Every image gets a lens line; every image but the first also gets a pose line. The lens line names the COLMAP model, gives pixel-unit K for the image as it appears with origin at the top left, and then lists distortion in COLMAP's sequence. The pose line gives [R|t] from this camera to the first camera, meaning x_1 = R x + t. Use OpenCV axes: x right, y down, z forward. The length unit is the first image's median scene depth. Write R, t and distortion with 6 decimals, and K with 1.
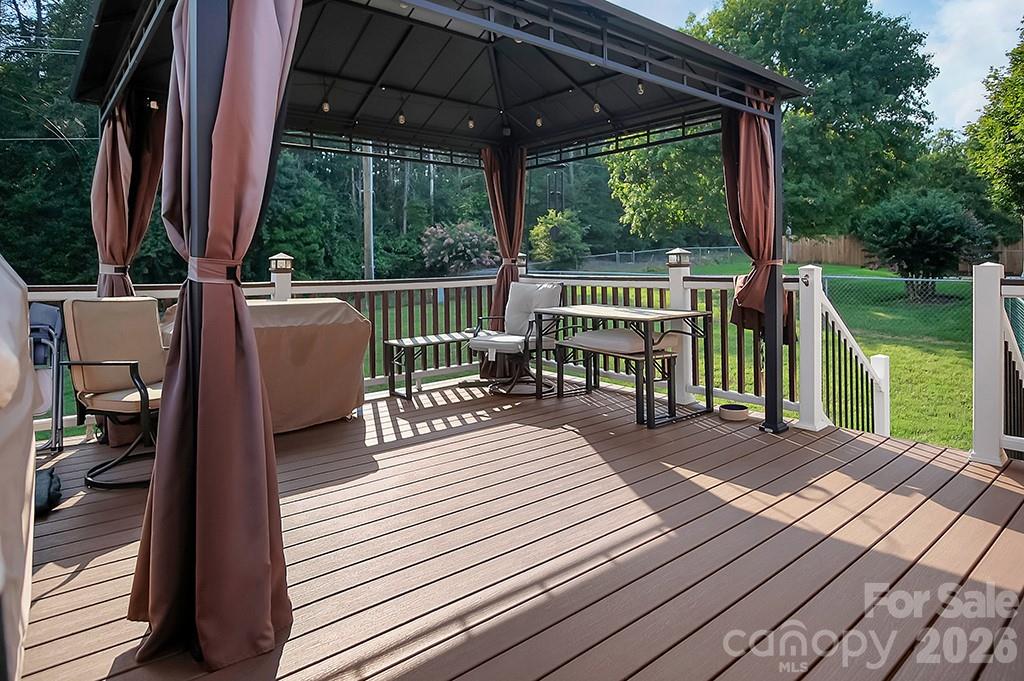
lens RADIAL K [[600.6, 0, 515.6], [0, 600.6, 263.9], [0, 0, 1]] dist [-0.002359, -0.000119]
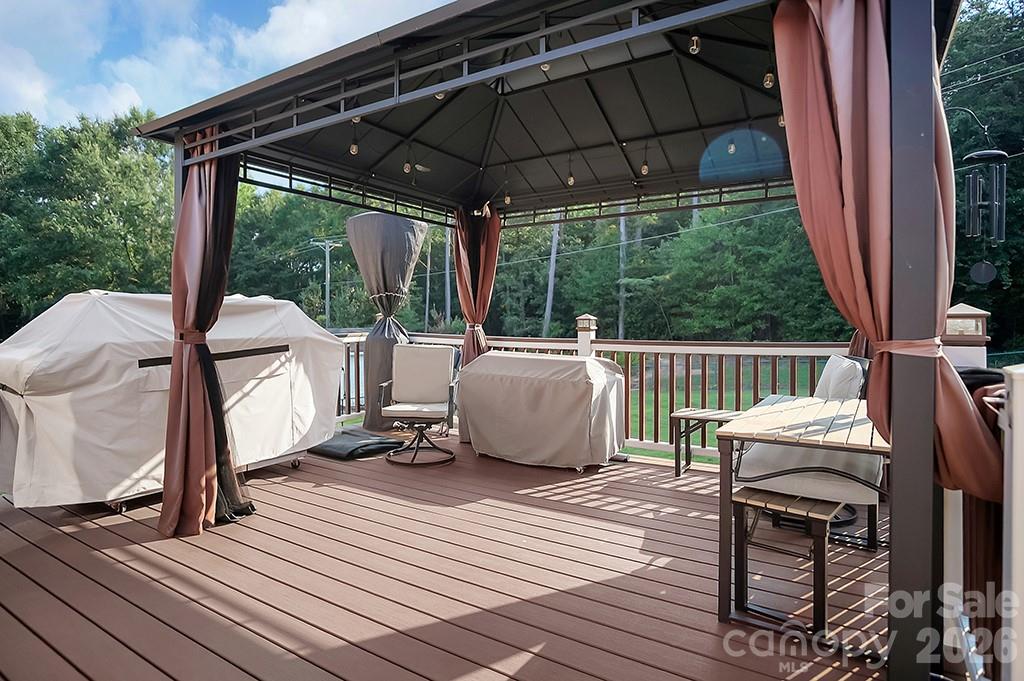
lens RADIAL K [[552.6, 0, 512.7], [0, 552.6, 327.8], [0, 0, 1]] dist [-0.023048, 0.001006]
pose [[0.318018, 0.027442, -0.947687, 0.482260], [0.002435, 0.999554, 0.029761, -0.019965], [0.948082, -0.011772, 0.317809, 0.461020]]
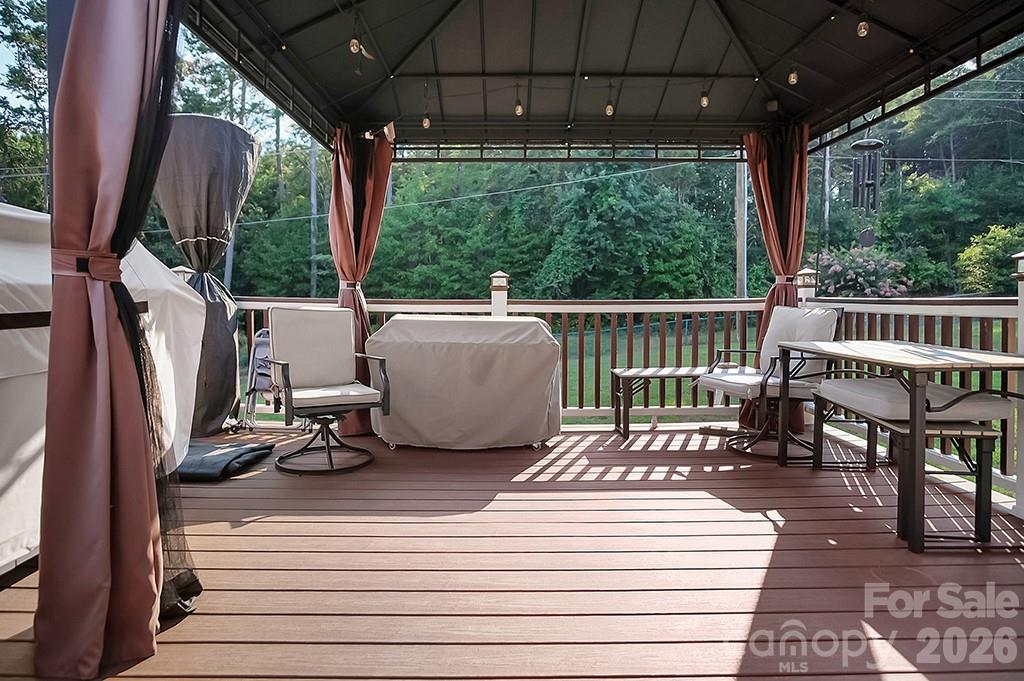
lens RADIAL K [[573.1, 0, 503.1], [0, 573.1, 322.7], [0, 0, 1]] dist [-0.040798, 0.020064]
pose [[0.775024, 0.035961, -0.630908, 0.184000], [-0.006366, 0.998773, 0.049109, 0.018320], [0.631900, -0.034045, 0.774302, 0.233900]]
